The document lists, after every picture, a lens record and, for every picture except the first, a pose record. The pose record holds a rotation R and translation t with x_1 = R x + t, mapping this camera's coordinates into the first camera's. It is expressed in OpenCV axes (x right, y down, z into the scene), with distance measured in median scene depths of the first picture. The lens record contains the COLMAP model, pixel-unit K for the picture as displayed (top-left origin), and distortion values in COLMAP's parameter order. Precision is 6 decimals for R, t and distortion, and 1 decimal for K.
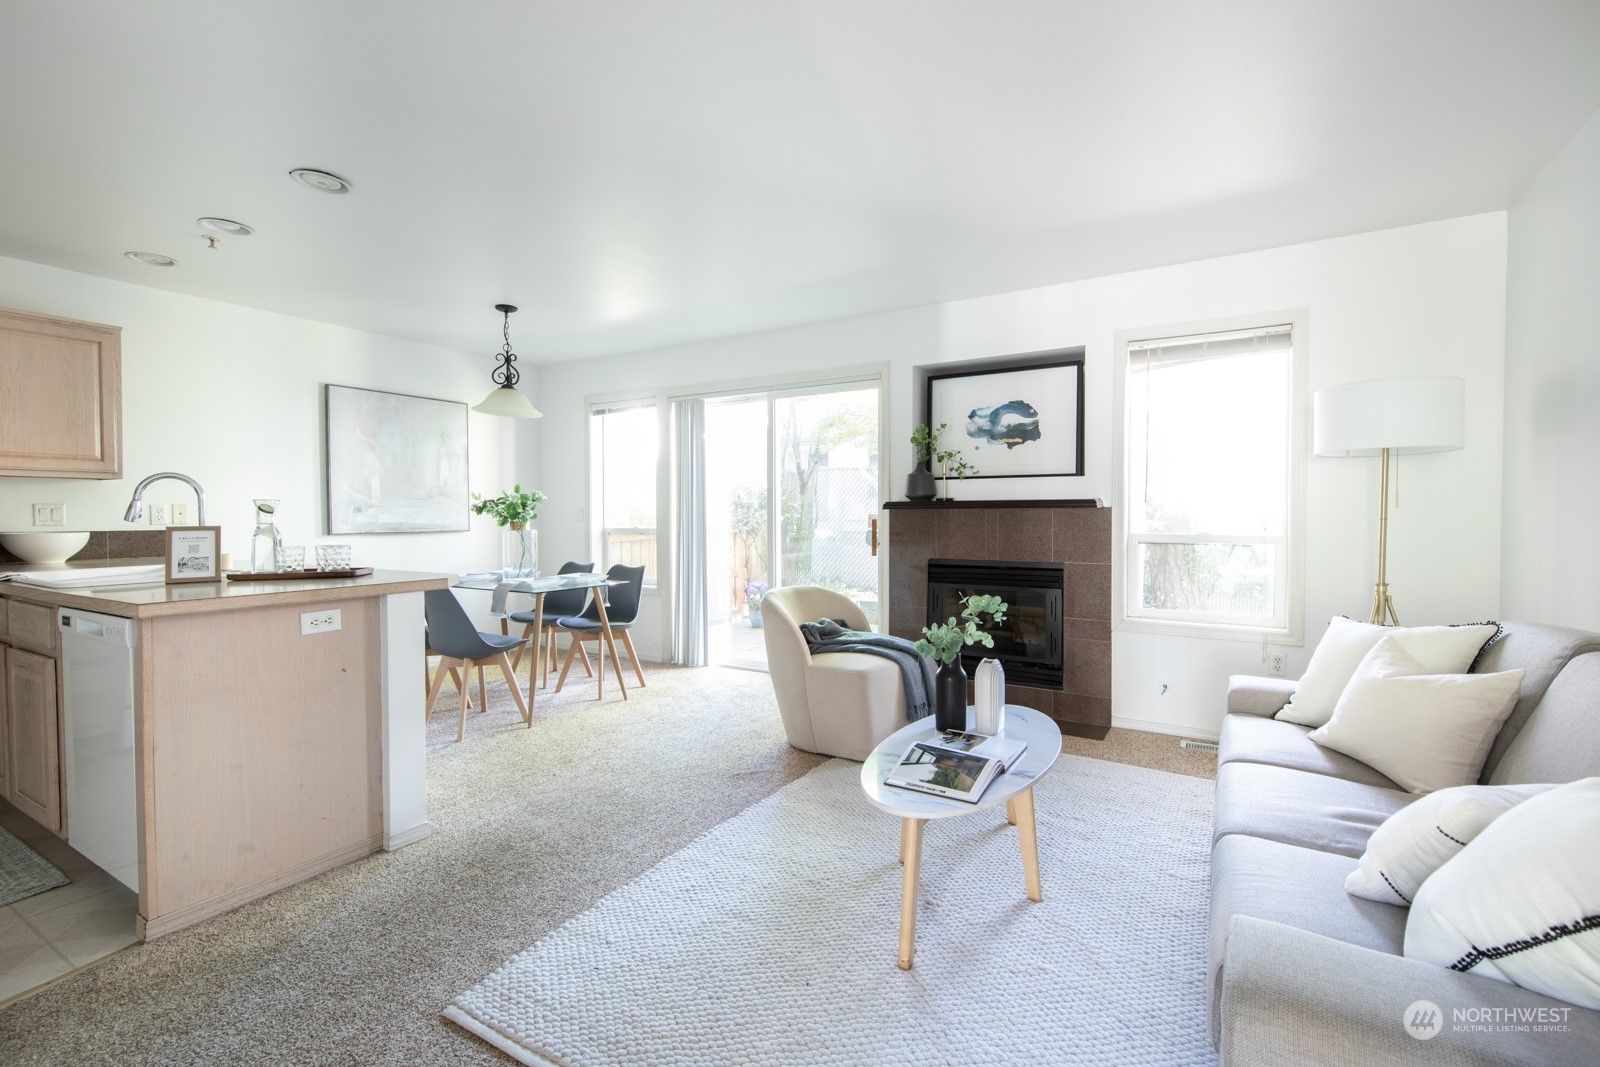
lens RADIAL K [[713.5, 0, 803.6], [0, 713.5, 529.2], [0, 0, 1]] dist [-0.000783, -0.000765]
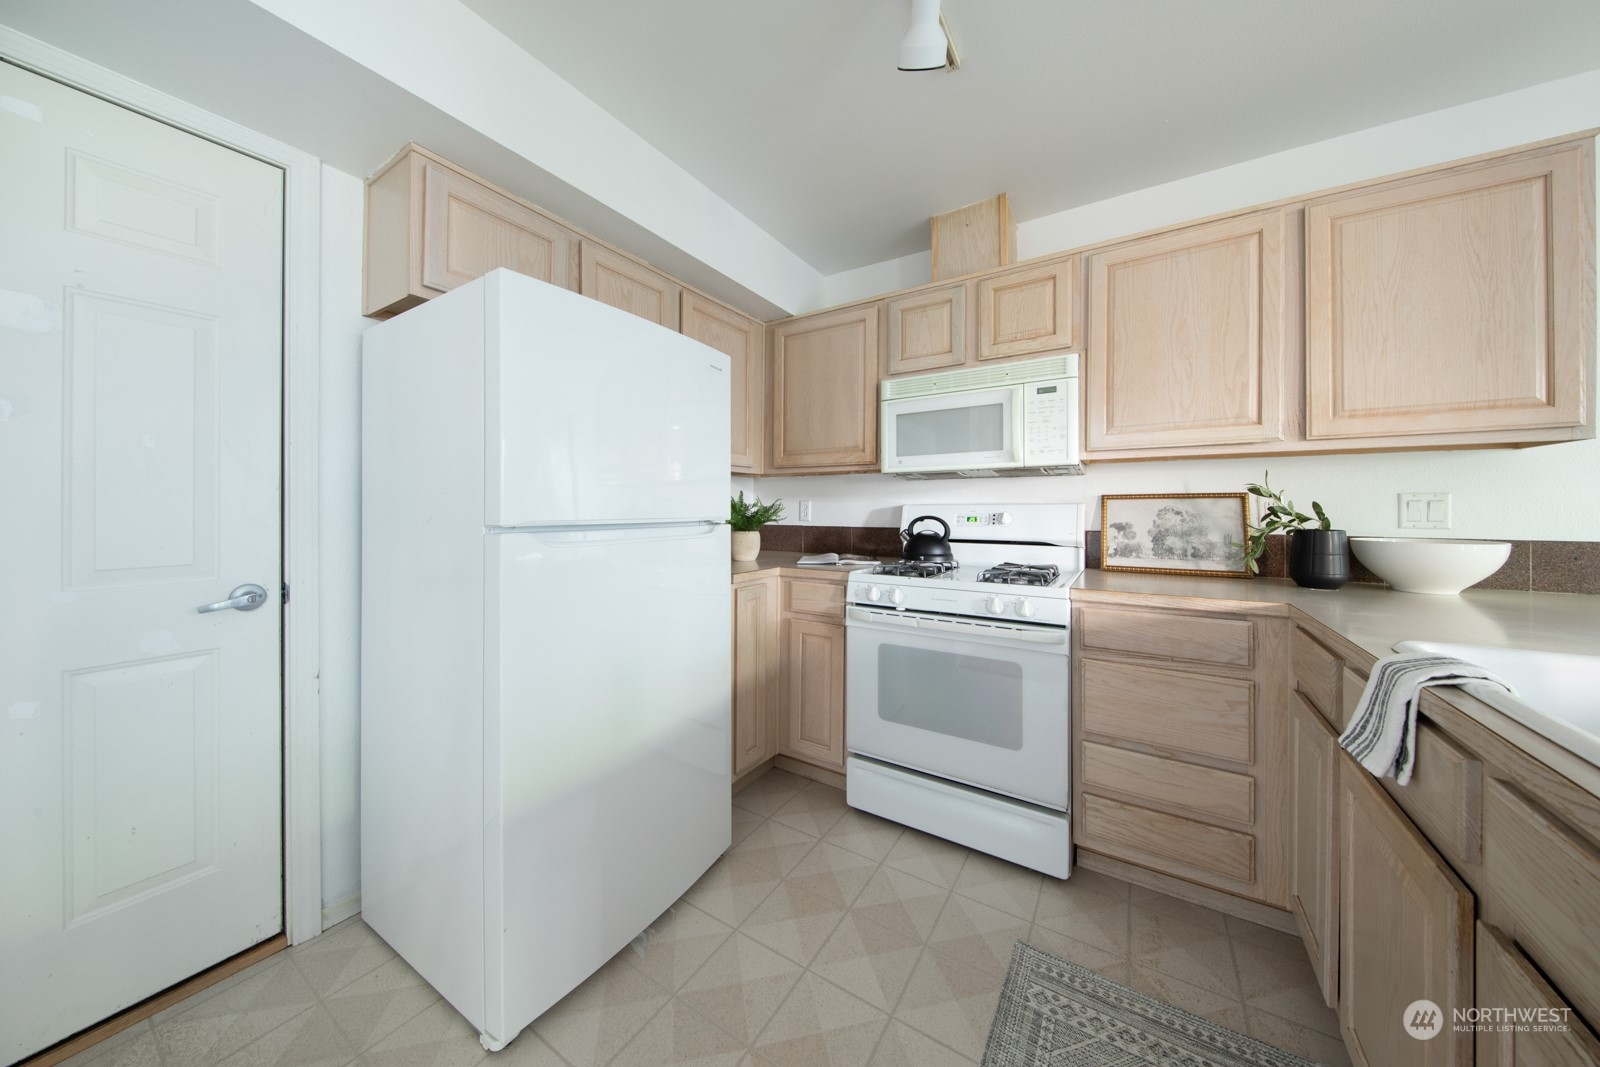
lens RADIAL K [[519.2, 0, 808.5], [0, 519.2, 511.1], [0, 0, 1]] dist [-0.009237, -0.000359]
pose [[-0.029485, -0.002583, -0.999562, -0.597928], [-0.027757, 0.999613, -0.001764, -0.004346], [0.999180, 0.027693, -0.029545, 0.476687]]
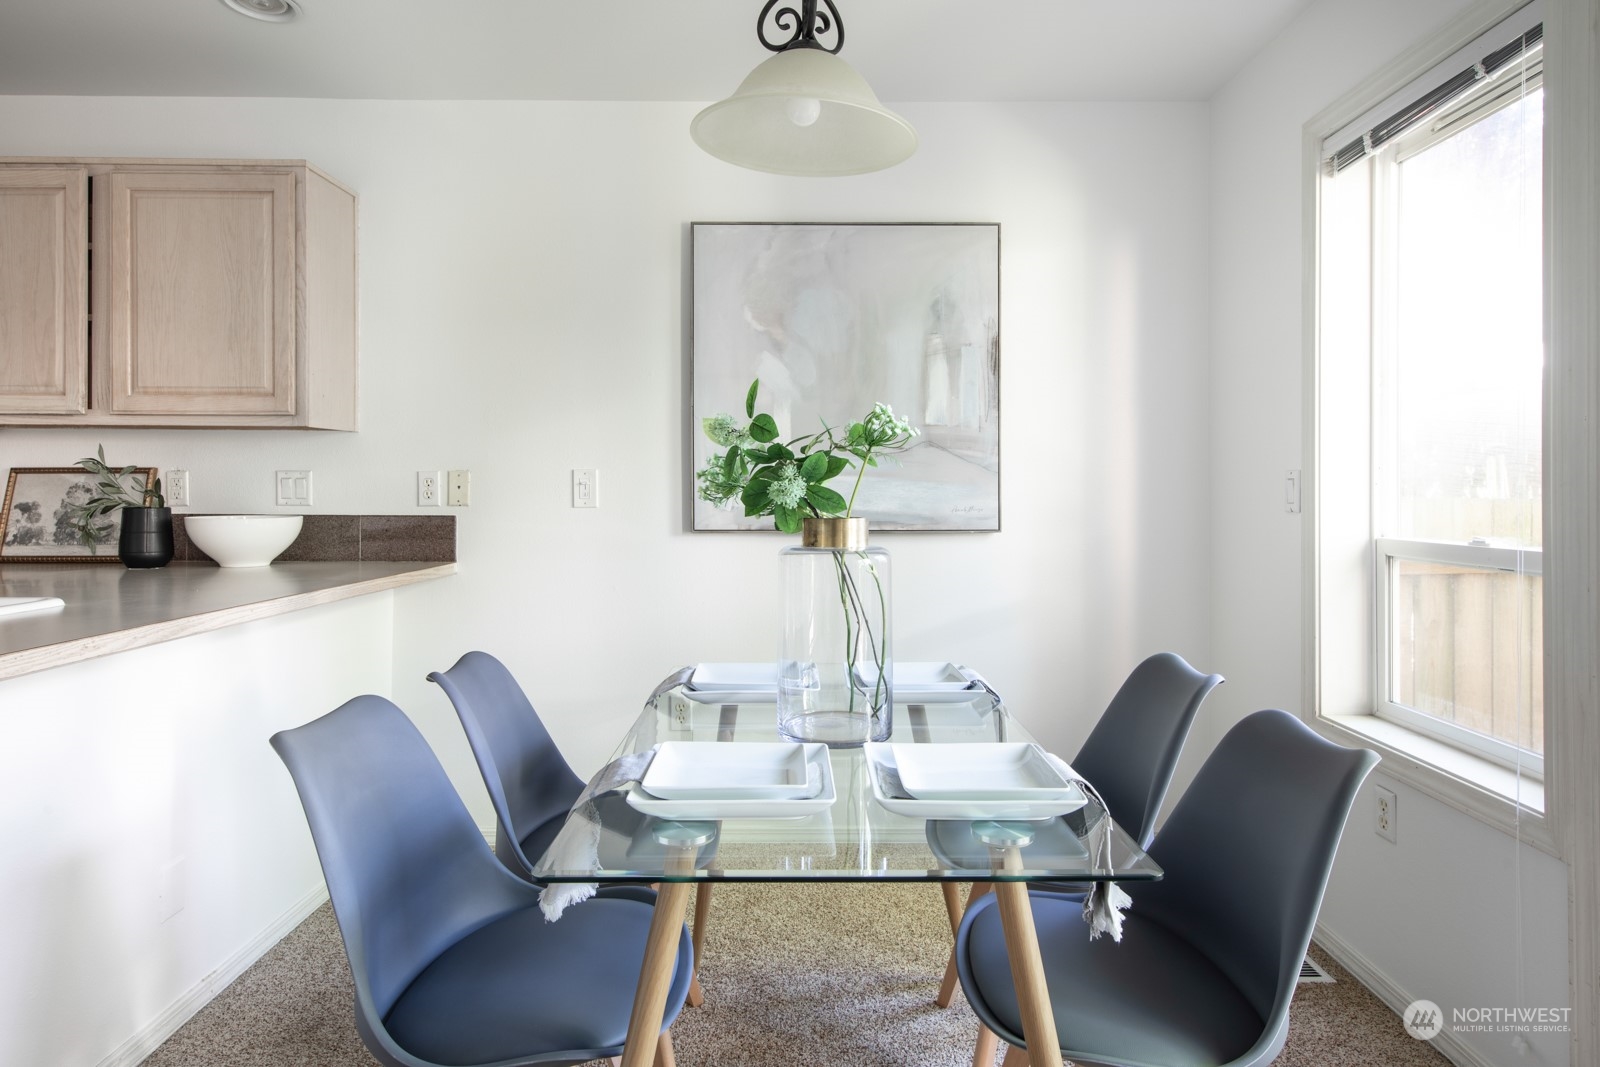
lens RADIAL K [[921.2, 0, 816.8], [0, 921.2, 485.7], [0, 0, 1]] dist [0.006423, 0.000320]
pose [[0.519990, -0.001829, -0.854170, -0.111174], [-0.023038, 0.999604, -0.016165, -0.019820], [0.853862, 0.028084, 0.519742, 0.976208]]
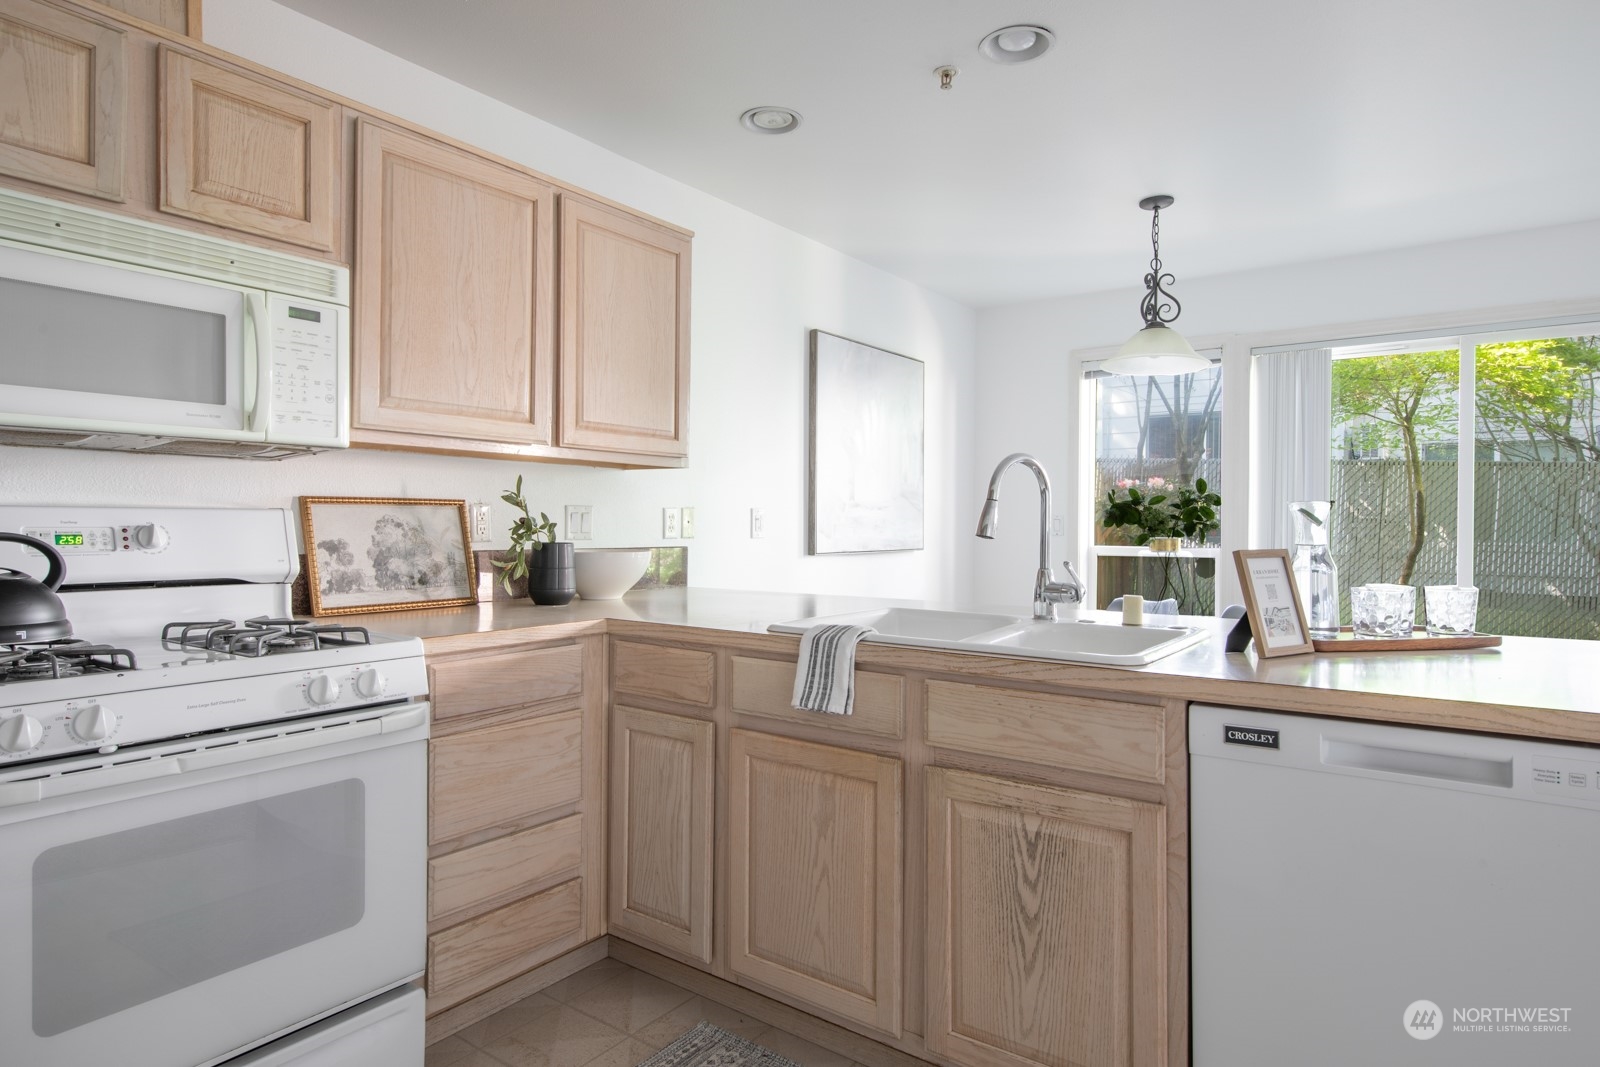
lens RADIAL K [[921.2, 0, 799.9], [0, 921.2, 540.8], [0, 0, 1]] dist [0.006423, 0.000320]
pose [[0.996451, 0.002858, -0.084121, -0.792213], [-0.003553, 0.999961, -0.008112, 0.002439], [0.084095, 0.008382, 0.996423, 0.178904]]
